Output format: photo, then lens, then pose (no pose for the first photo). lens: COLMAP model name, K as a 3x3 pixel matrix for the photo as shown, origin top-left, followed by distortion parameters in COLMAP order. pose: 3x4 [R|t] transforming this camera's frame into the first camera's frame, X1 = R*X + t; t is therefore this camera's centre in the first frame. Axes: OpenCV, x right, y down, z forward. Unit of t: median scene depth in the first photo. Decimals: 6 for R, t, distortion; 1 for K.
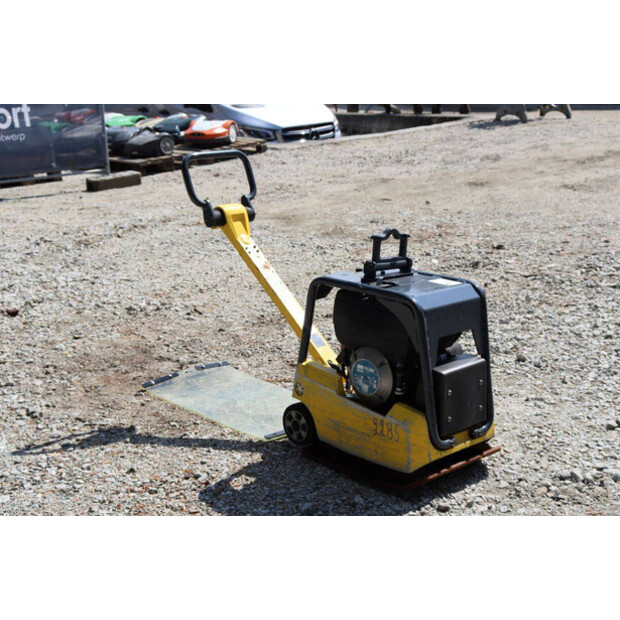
lens RADIAL K [[1155.6, 0, 294.8], [0, 1155.6, 304.6], [0, 0, 1]] dist [0.225255, 0.000000]
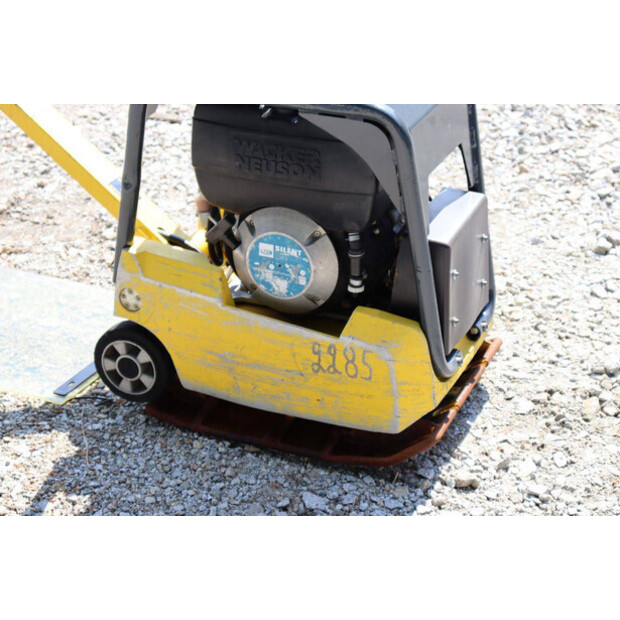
lens RADIAL K [[1524.2, 0, 316.1], [0, 1524.2, 319.0], [0, 0, 1]] dist [0.479696, 0.000000]
pose [[0.921633, -0.186275, 0.340431, -0.139894], [0.106706, 0.965092, 0.239190, -0.065963], [-0.373103, -0.184119, 0.909337, 0.324412]]
